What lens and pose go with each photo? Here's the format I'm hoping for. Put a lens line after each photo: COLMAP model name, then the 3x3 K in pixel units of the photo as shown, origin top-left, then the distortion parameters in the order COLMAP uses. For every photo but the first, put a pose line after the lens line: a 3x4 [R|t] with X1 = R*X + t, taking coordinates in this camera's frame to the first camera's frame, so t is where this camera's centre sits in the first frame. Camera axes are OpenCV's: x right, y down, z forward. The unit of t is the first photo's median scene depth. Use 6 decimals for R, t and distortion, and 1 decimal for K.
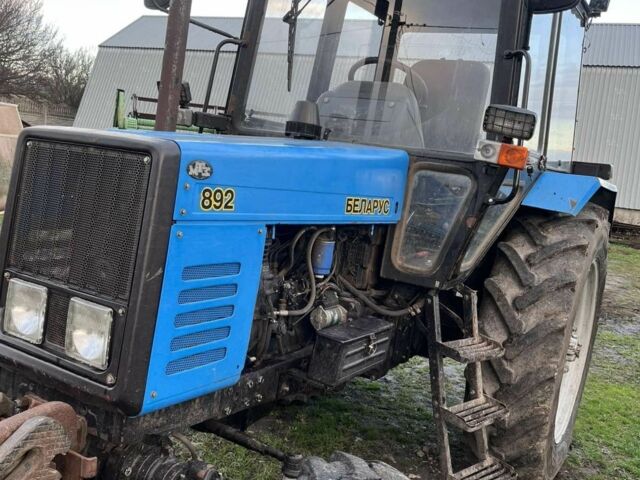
lens RADIAL K [[660.2, 0, 319.9], [0, 660.2, 273.6], [0, 0, 1]] dist [0.019410, -0.014001]
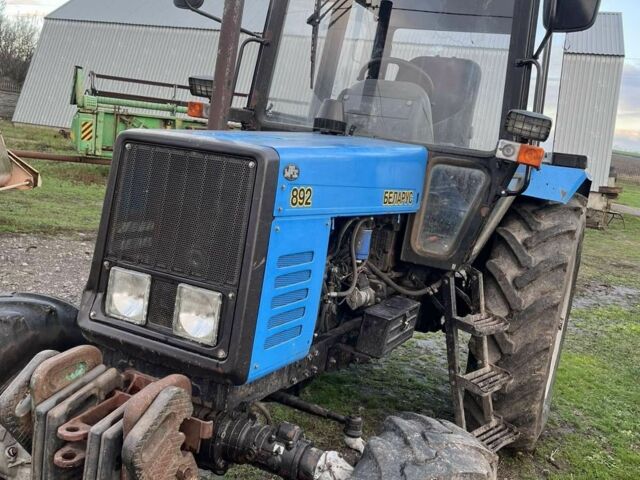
lens RADIAL K [[660.2, 0, 319.9], [0, 660.2, 273.6], [0, 0, 1]] dist [0.019410, -0.014001]
pose [[0.996166, -0.008526, 0.087063, -0.146844], [0.005508, 0.999377, 0.034854, -0.012628], [-0.087306, -0.034241, 0.995593, -0.098139]]
